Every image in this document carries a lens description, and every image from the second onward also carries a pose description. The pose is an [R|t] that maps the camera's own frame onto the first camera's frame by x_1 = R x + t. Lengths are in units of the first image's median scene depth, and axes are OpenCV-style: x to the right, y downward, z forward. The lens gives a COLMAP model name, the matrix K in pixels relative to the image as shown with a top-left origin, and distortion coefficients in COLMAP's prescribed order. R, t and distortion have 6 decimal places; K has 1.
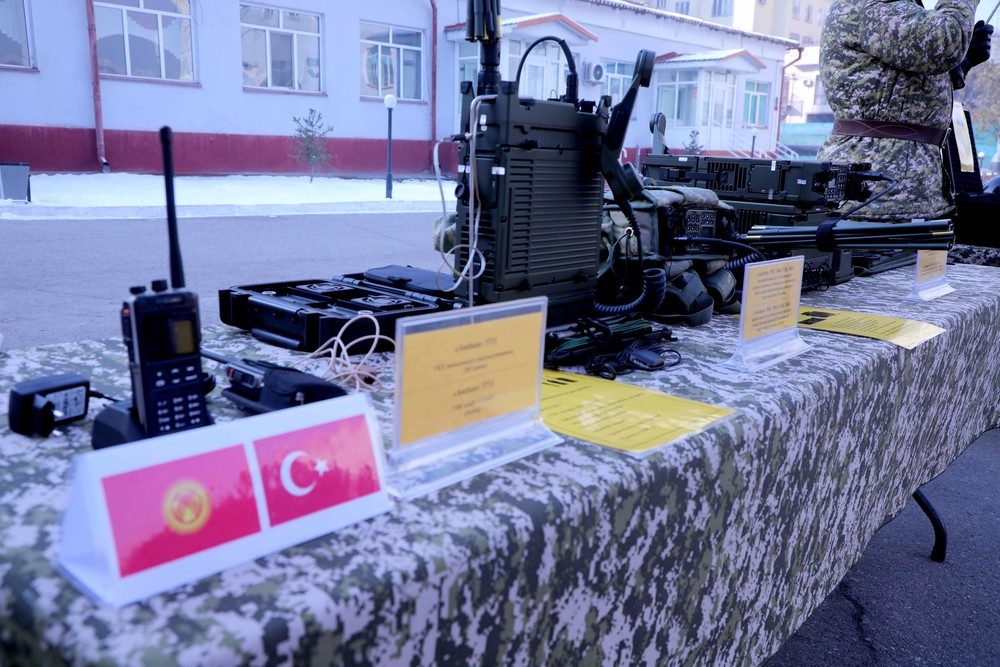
lens RADIAL K [[883.2, 0, 504.3], [0, 883.2, 344.0], [0, 0, 1]] dist [-0.010166, -0.010286]
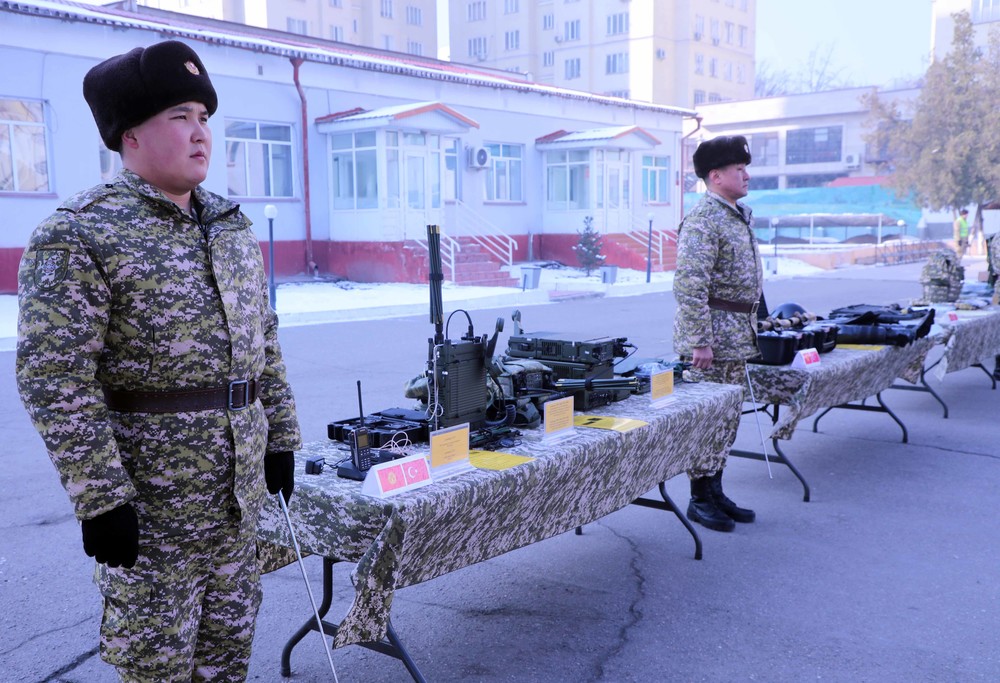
lens RADIAL K [[1037.5, 0, 494.0], [0, 1037.5, 348.8], [0, 0, 1]] dist [0.021562, 0.000000]
pose [[0.993326, -0.047100, 0.105284, -0.138541], [0.057685, 0.993327, -0.099866, 0.034288], [-0.099877, 0.105273, 0.989415, -1.549614]]
